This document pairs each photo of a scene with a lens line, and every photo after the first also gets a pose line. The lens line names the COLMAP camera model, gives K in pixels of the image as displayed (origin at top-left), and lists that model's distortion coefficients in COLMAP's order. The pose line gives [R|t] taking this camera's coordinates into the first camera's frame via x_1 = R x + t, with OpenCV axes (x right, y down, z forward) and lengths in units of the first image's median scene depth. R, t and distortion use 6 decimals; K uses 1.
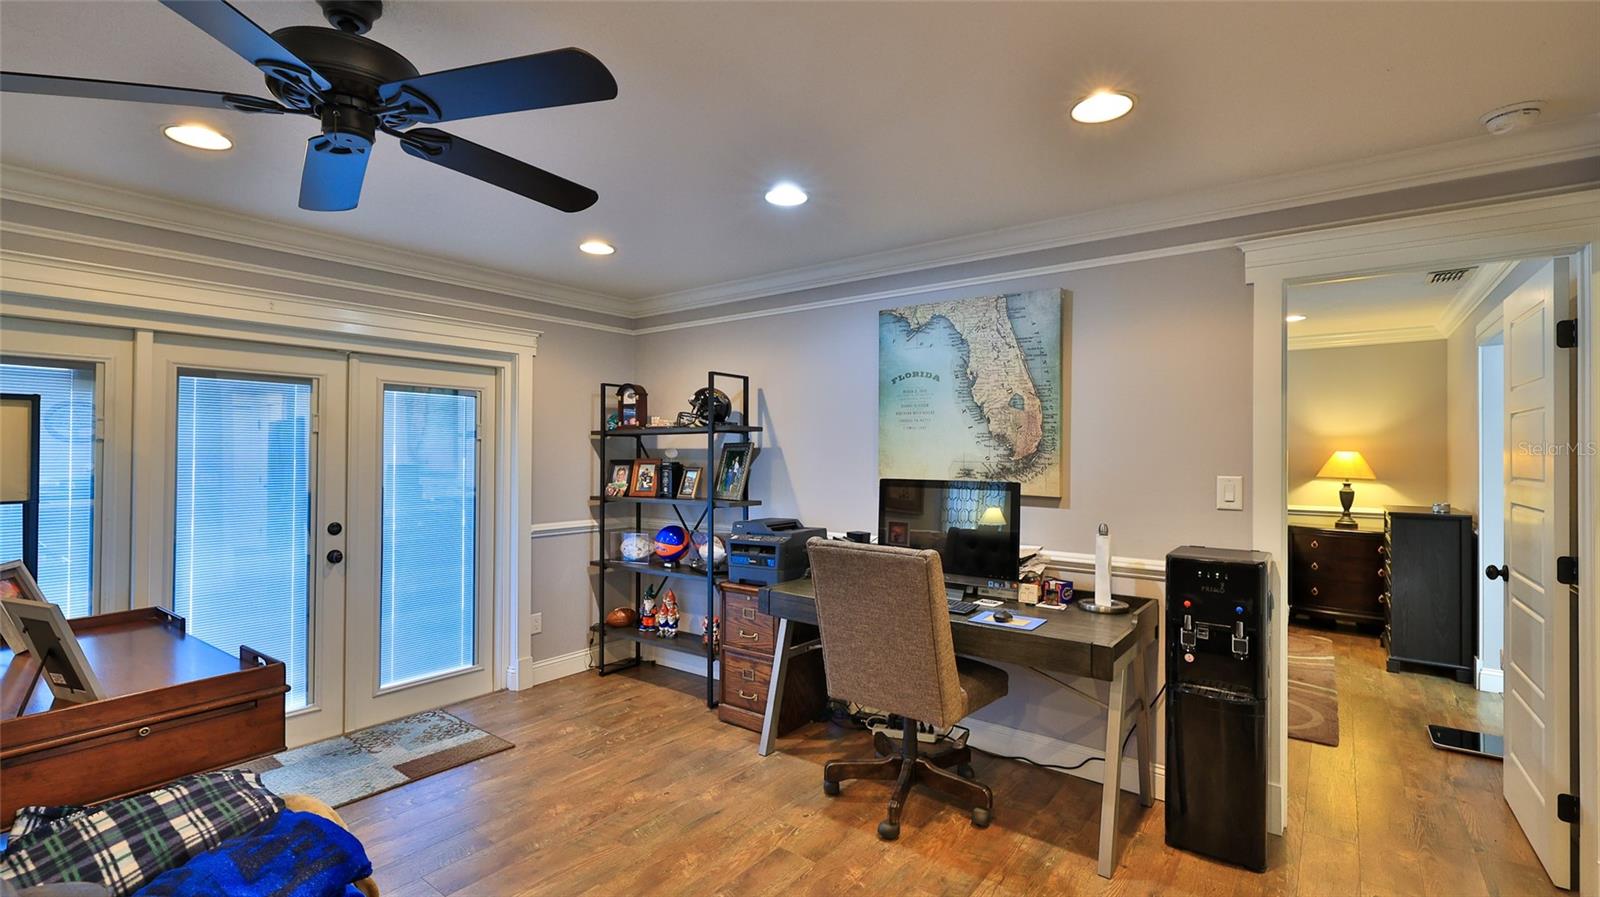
lens RADIAL K [[708.7, 0, 792.6], [0, 708.7, 448.7], [0, 0, 1]] dist [-0.001035, 0.000841]
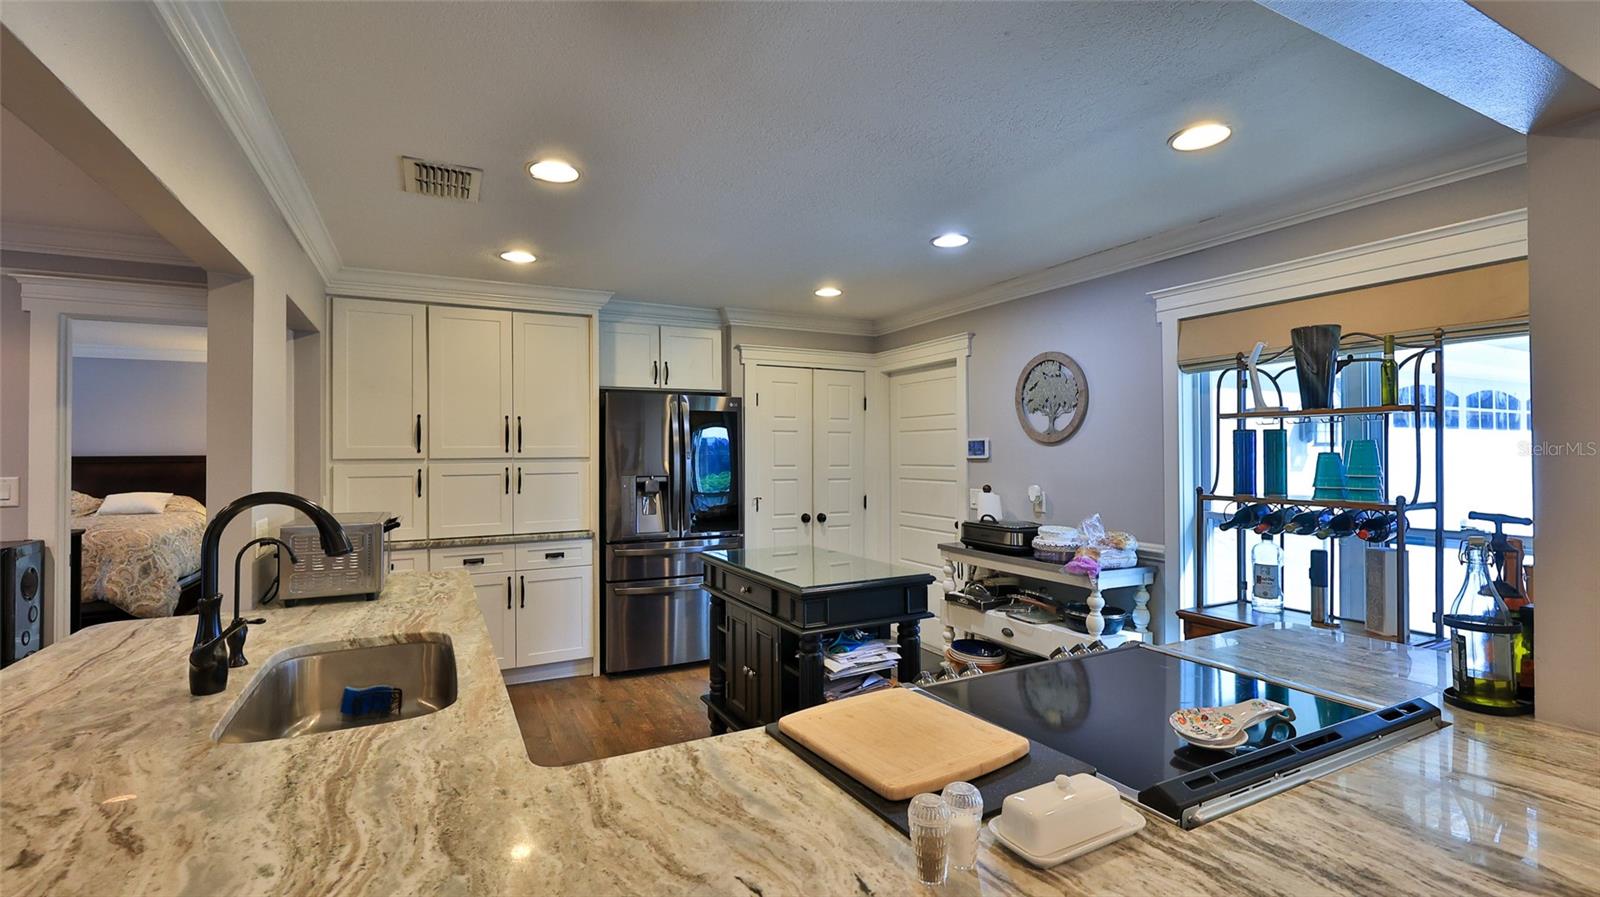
lens RADIAL K [[708.7, 0, 804.3], [0, 708.7, 447.3], [0, 0, 1]] dist [-0.001035, 0.000841]
pose [[0.416799, -0.000751, 0.908998, 0.093835], [0.003951, 0.999992, -0.000986, -0.002779], [-0.908990, 0.004003, 0.416798, -0.488143]]
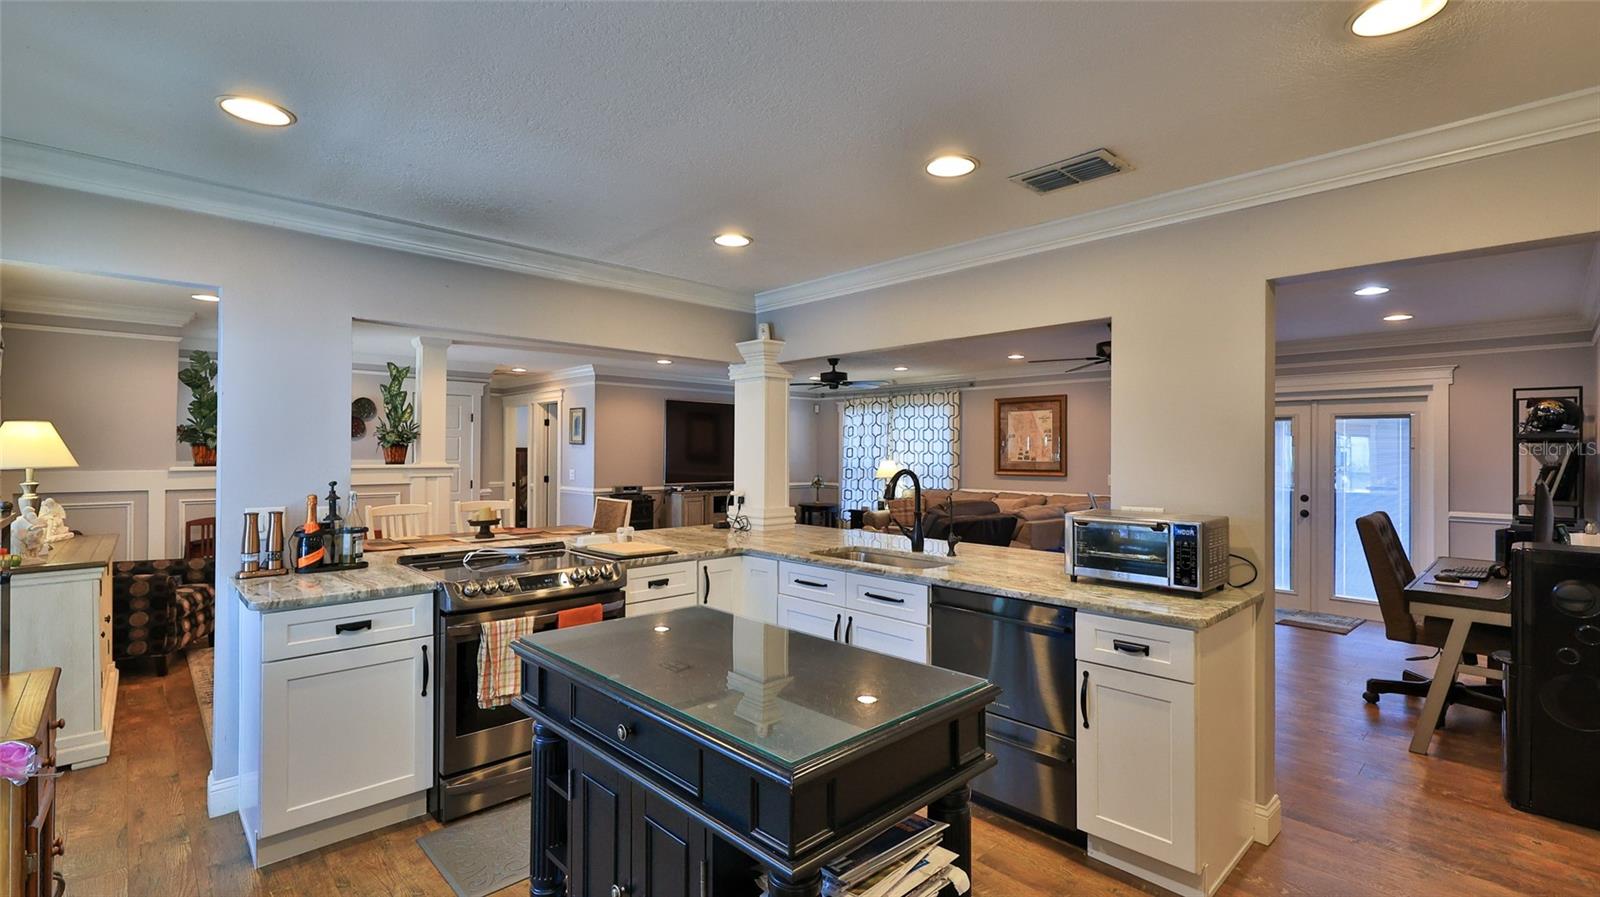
lens RADIAL K [[708.7, 0, 801.0], [0, 708.7, 444.0], [0, 0, 1]] dist [-0.001035, 0.000841]
pose [[-0.157310, -0.016678, -0.987408, 1.361176], [-0.000954, 0.999859, -0.016736, 0.005355], [0.987549, -0.001690, -0.157303, 0.009131]]
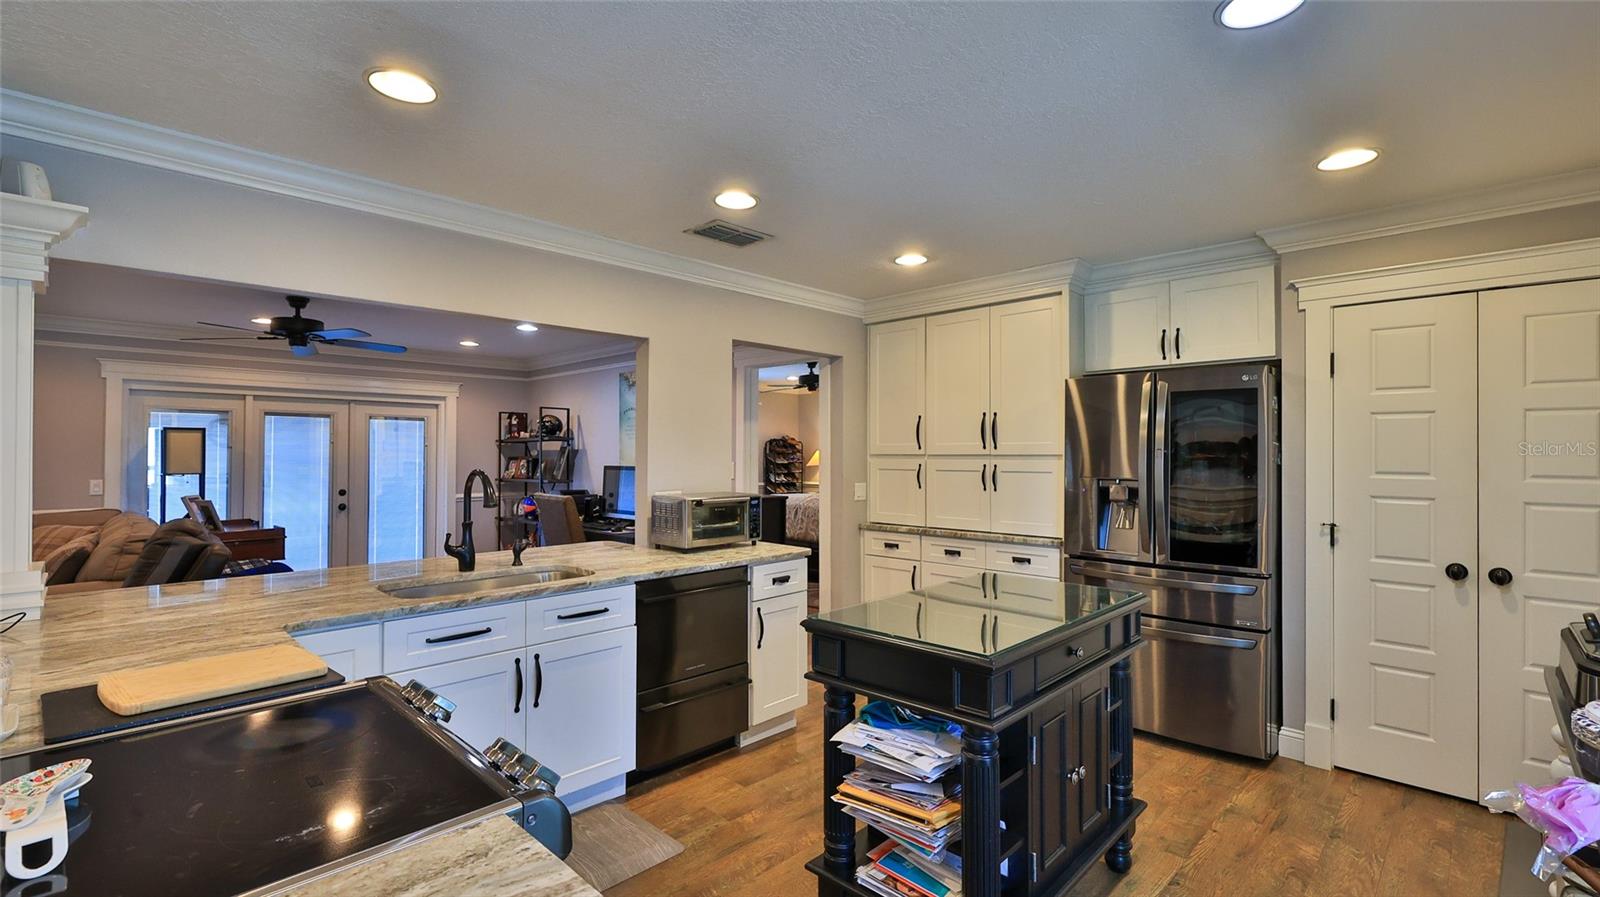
lens RADIAL K [[708.7, 0, 793.4], [0, 708.7, 447.4], [0, 0, 1]] dist [-0.001035, 0.000841]
pose [[0.992616, -0.004055, -0.121233, 0.802103], [0.003552, 0.999984, -0.004363, 0.003748], [0.121248, 0.003901, 0.992615, -0.759488]]
